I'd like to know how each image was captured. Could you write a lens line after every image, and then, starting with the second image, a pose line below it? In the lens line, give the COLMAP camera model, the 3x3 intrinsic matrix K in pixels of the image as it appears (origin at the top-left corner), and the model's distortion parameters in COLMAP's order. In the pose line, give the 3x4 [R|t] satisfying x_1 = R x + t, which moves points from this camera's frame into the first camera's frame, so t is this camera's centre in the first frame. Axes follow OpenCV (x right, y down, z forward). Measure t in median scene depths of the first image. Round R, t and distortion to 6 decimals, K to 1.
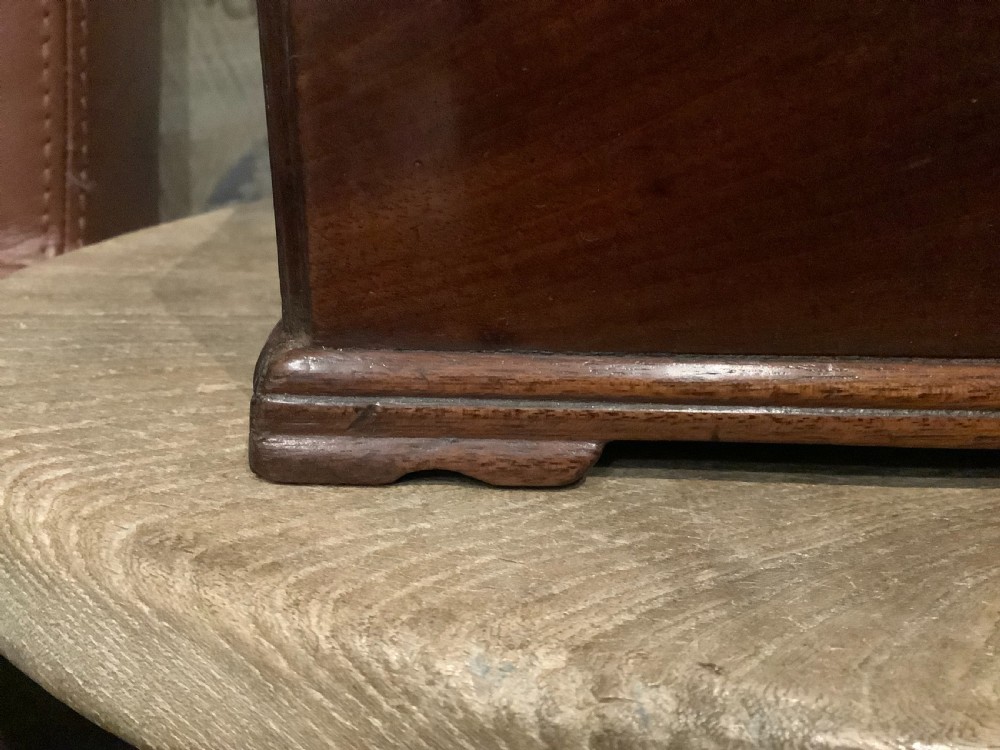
lens RADIAL K [[939.7, 0, 500.0], [0, 939.7, 375.0], [0, 0, 1]] dist [0.005910, -0.069238]
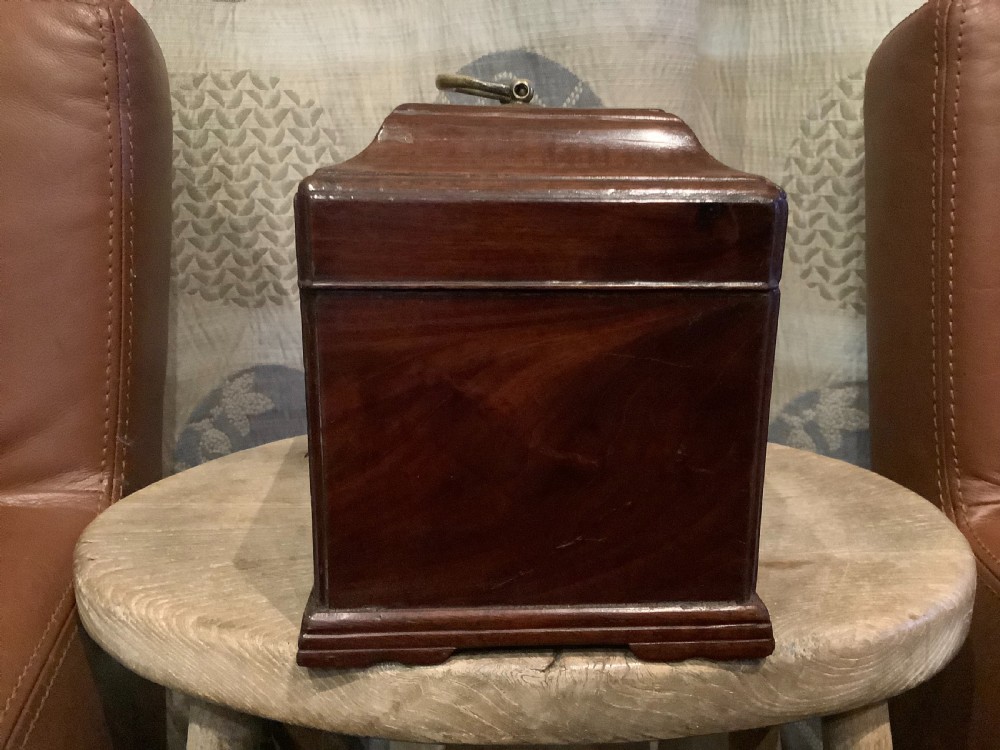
lens RADIAL K [[909.7, 0, 500.7], [0, 909.7, 372.8], [0, 0, 1]] dist [0.068319, -0.182590]
pose [[0.998008, -0.027320, 0.056872, 0.414653], [0.036000, 0.986832, -0.157693, -0.106269], [-0.051815, 0.159426, 0.985849, -1.964836]]
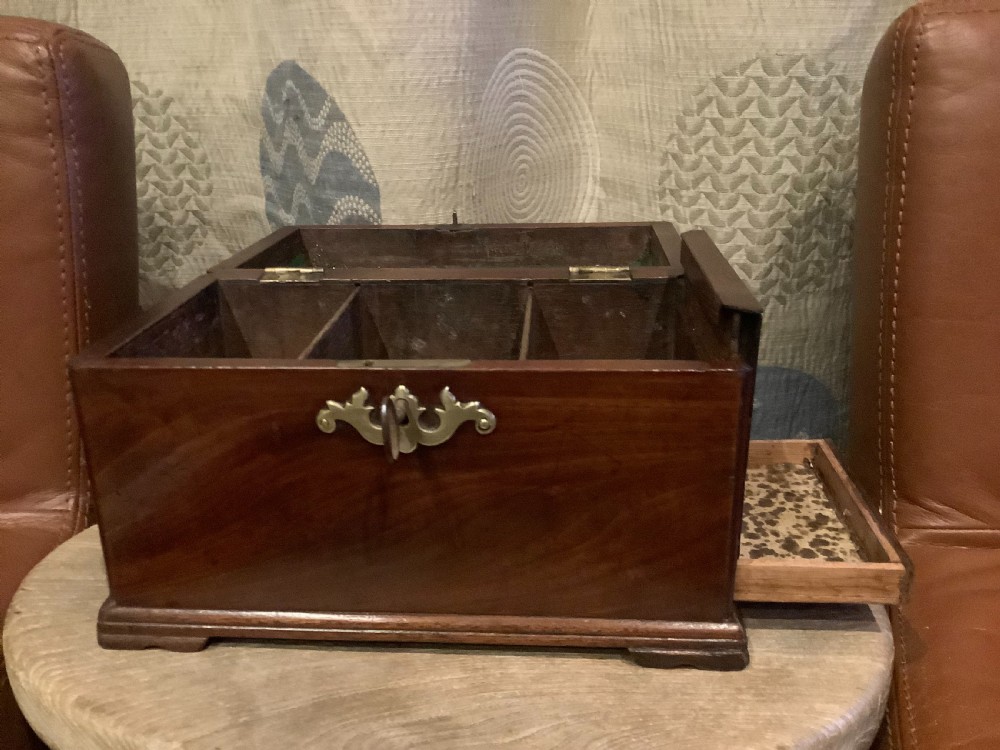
lens RADIAL K [[906.4, 0, 506.7], [0, 906.4, 376.1], [0, 0, 1]] dist [0.037496, -0.094479]
pose [[0.997408, -0.001620, -0.071935, 1.229634], [-0.003191, 0.997767, -0.066716, -0.688279], [0.071882, 0.066772, 0.995176, -1.931546]]
